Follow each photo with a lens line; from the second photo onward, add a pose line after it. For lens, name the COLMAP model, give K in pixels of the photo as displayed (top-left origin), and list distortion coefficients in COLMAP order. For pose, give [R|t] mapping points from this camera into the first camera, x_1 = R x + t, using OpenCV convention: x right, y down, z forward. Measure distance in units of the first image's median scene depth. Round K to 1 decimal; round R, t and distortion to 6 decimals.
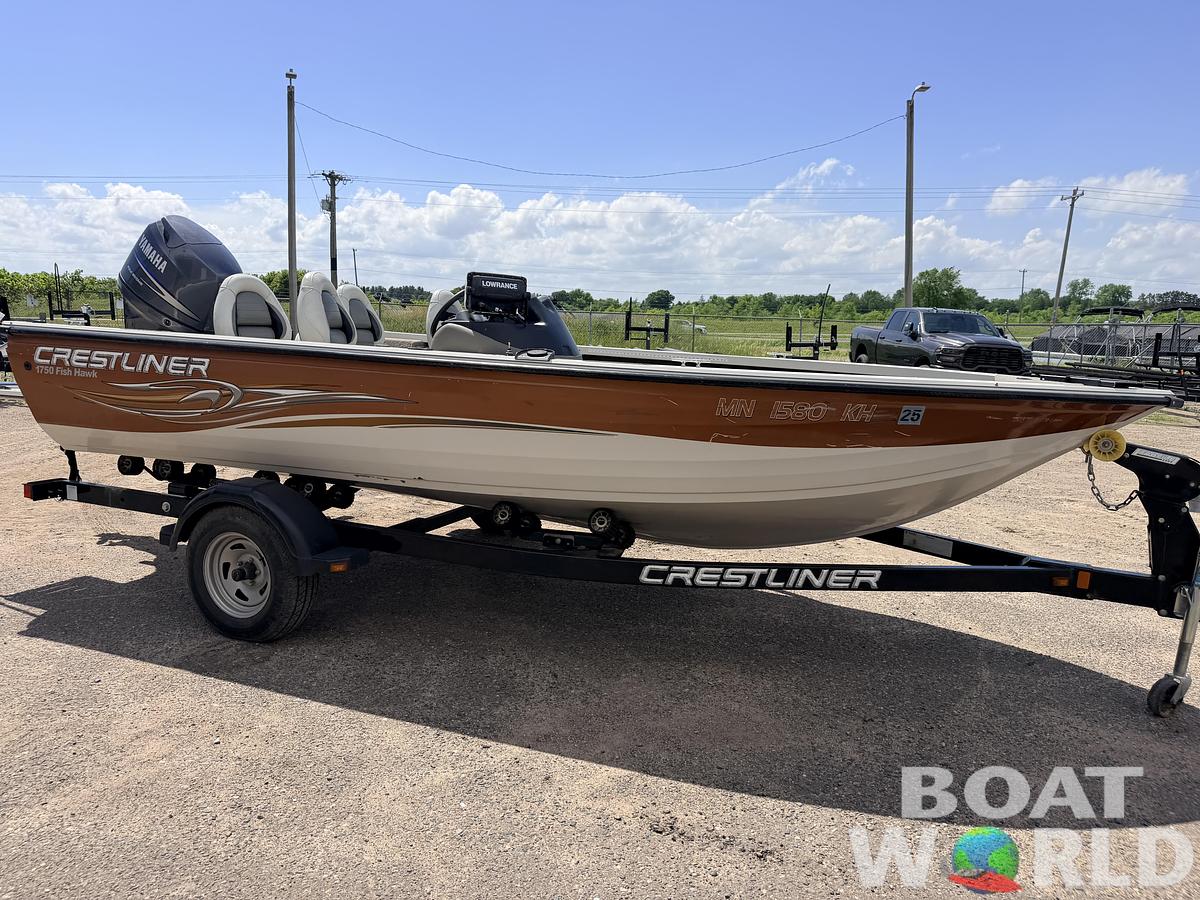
lens RADIAL K [[841.1, 0, 600.0], [0, 841.1, 450.0], [0, 0, 1]] dist [0.110563, -0.161102]
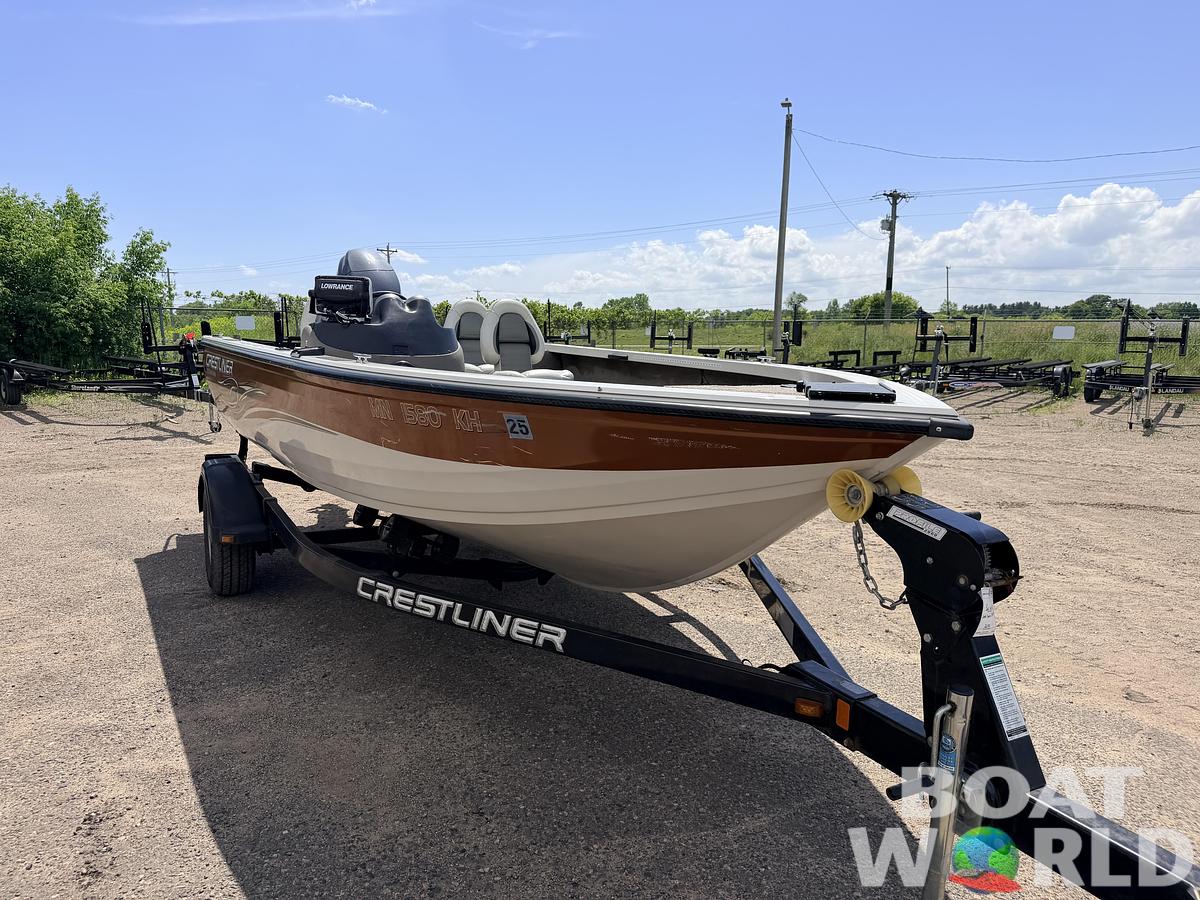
lens RADIAL K [[847.6, 0, 600.0], [0, 847.6, 450.0], [0, 0, 1]] dist [0.097206, -0.138526]
pose [[0.776406, 0.060644, -0.627308, 0.743876], [-0.077486, 0.996993, 0.000479, -0.020931], [0.625451, 0.048236, 0.778771, 0.370810]]
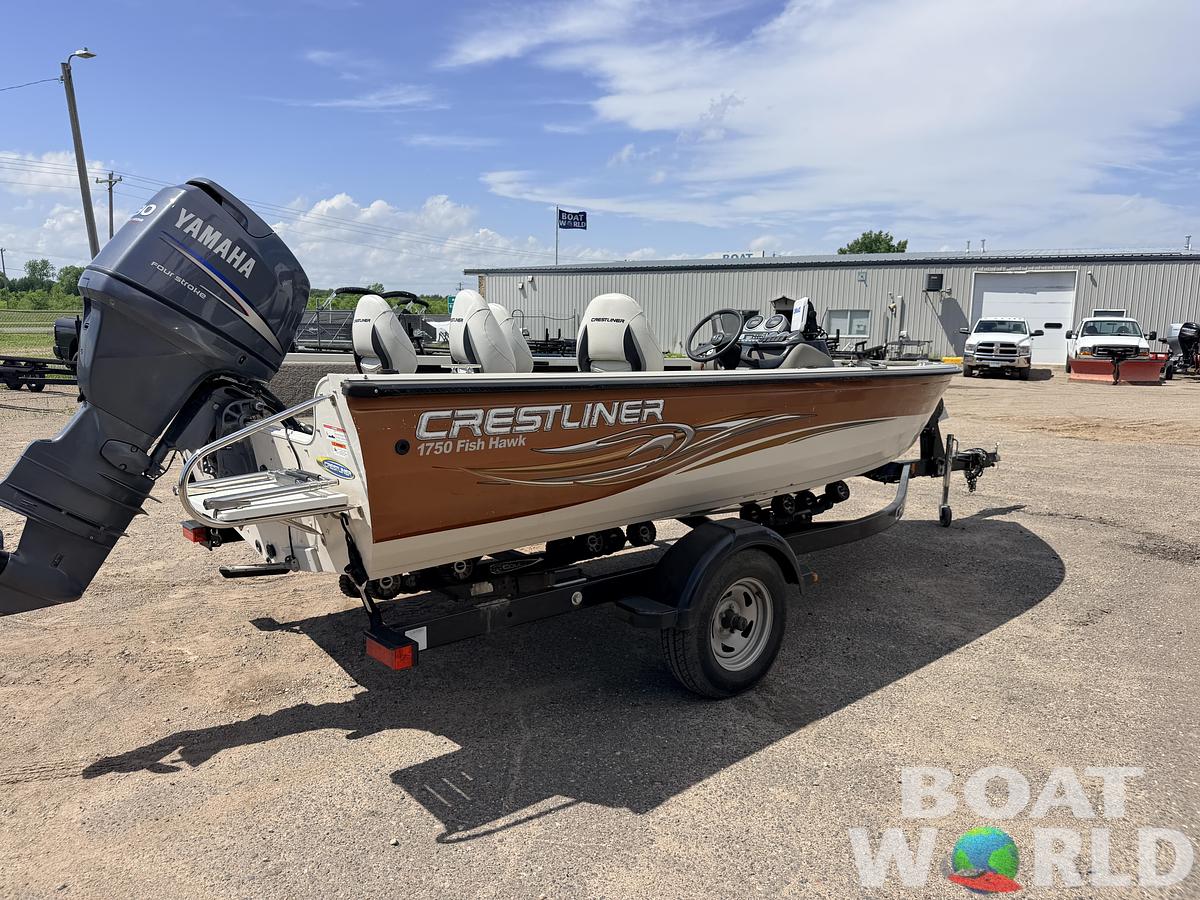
lens RADIAL K [[839.2, 0, 600.2], [0, 839.2, 453.4], [0, 0, 1]] dist [0.111983, -0.157863]
pose [[0.457500, -0.157235, 0.875198, -1.236579], [0.135591, 0.985068, 0.106095, -0.151811], [-0.878811, 0.070131, 0.471988, 0.666085]]
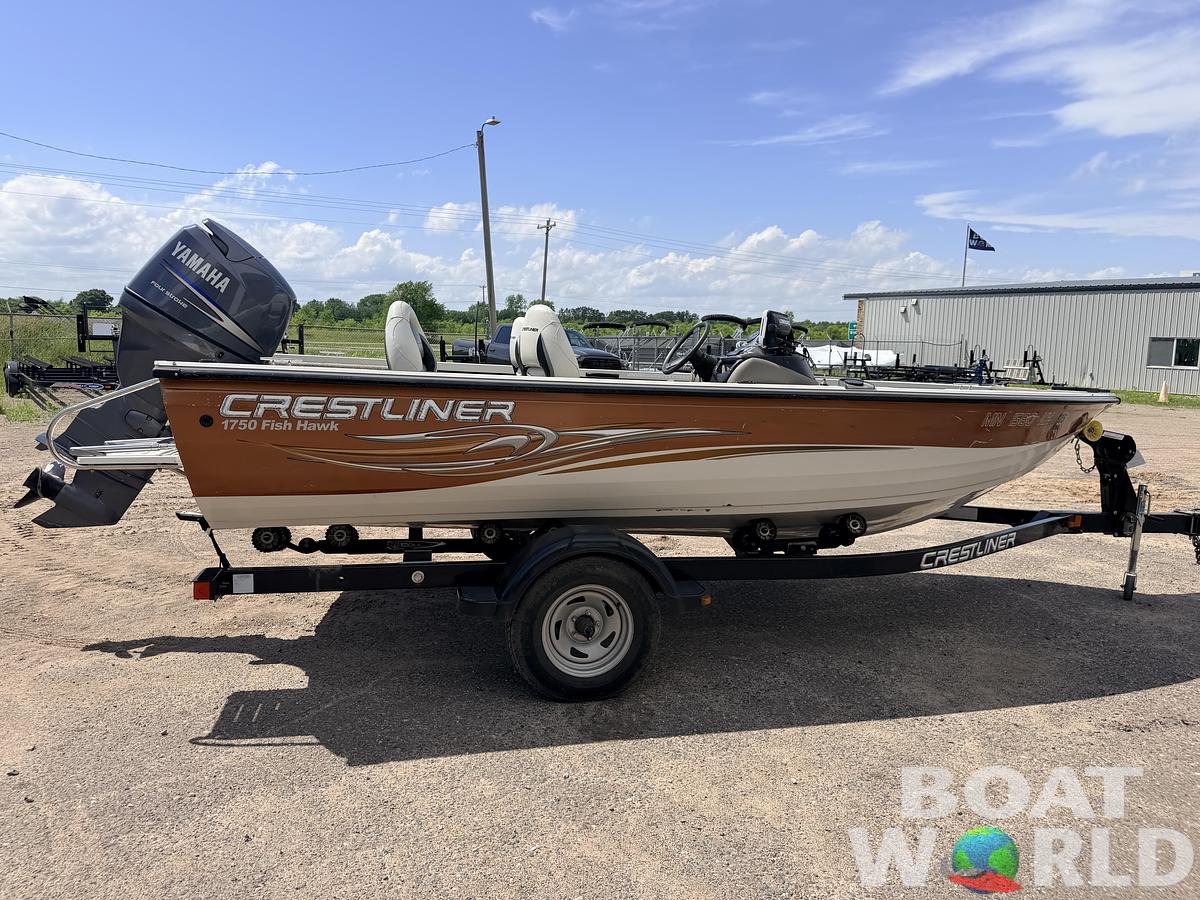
lens RADIAL K [[839.2, 0, 598.5], [0, 839.2, 442.3], [0, 0, 1]] dist [0.106065, -0.155463]
pose [[0.817615, -0.072806, 0.571144, -0.898802], [0.082421, 0.996557, 0.009045, -0.064484], [-0.569836, 0.039679, 0.820800, 0.222010]]
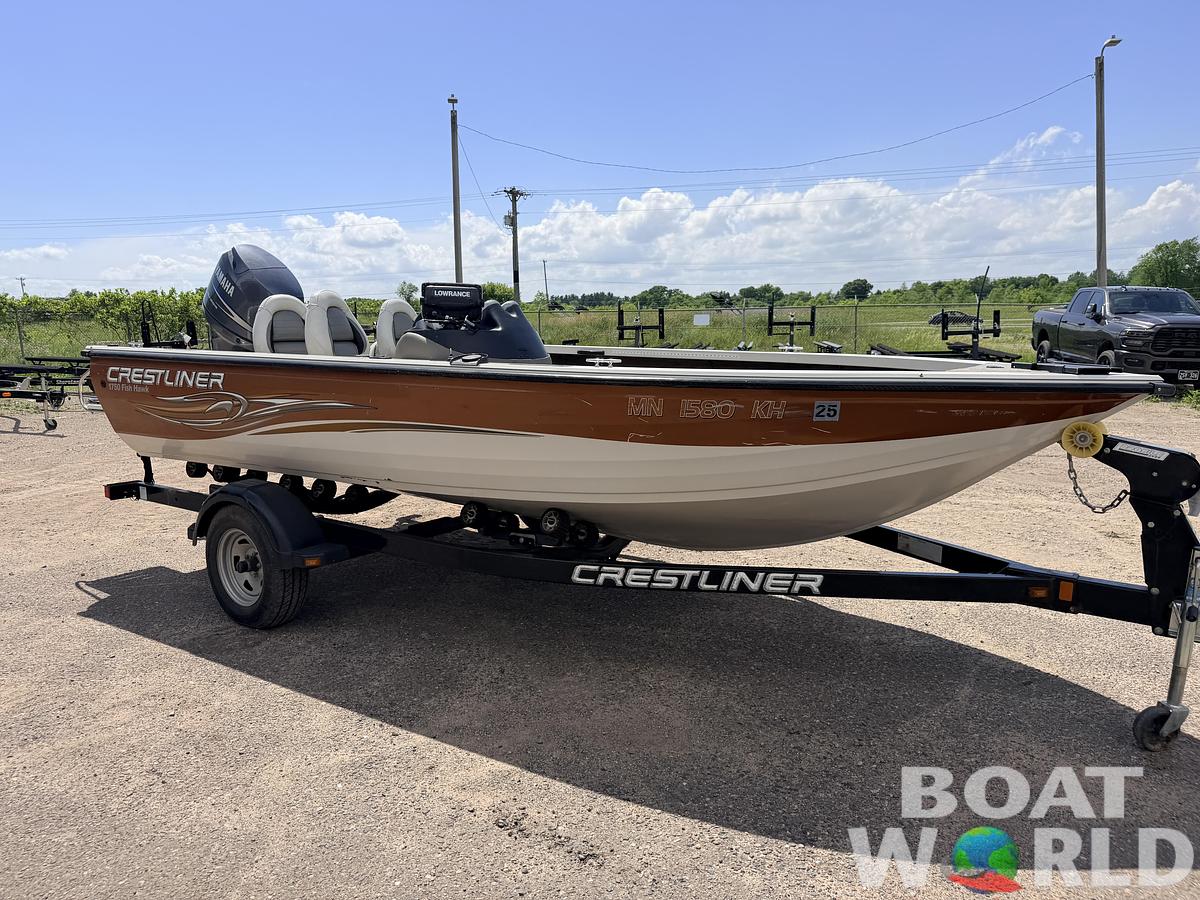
lens RADIAL K [[842.3, 0, 600.0], [0, 842.3, 450.0], [0, 0, 1]] dist [0.134798, -0.202075]
pose [[0.974258, -0.011611, -0.225136, 0.272856], [0.011464, 0.999932, -0.001959, 0.001414], [0.225143, -0.000672, 0.974325, 0.019915]]
